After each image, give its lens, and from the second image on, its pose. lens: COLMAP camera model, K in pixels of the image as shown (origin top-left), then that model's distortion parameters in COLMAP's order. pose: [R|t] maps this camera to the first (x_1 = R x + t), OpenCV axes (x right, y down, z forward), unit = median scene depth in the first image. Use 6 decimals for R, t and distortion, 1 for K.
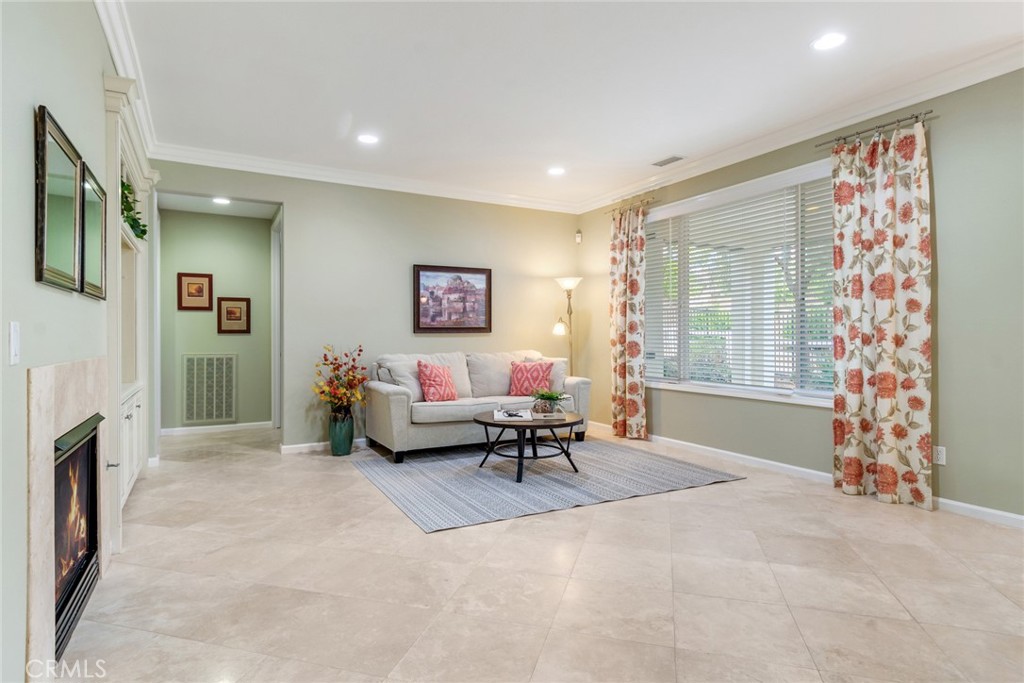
lens RADIAL K [[535.9, 0, 512.0], [0, 535.9, 341.5], [0, 0, 1]] dist [-0.003812, -0.000351]
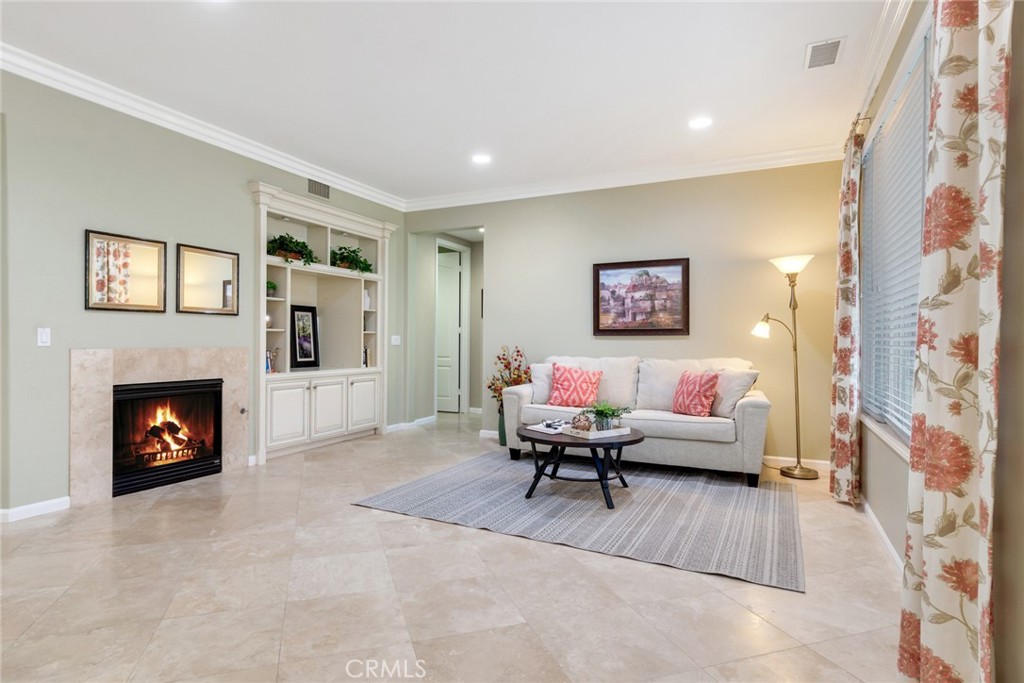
lens RADIAL K [[558.1, 0, 512.0], [0, 558.1, 341.5], [0, 0, 1]] dist [0.014282, -0.000587]
pose [[0.571337, 0.008941, -0.820667, 0.624600], [-0.016373, 0.999866, -0.000505, -0.002196], [0.820553, 0.013725, 0.571406, 0.348356]]
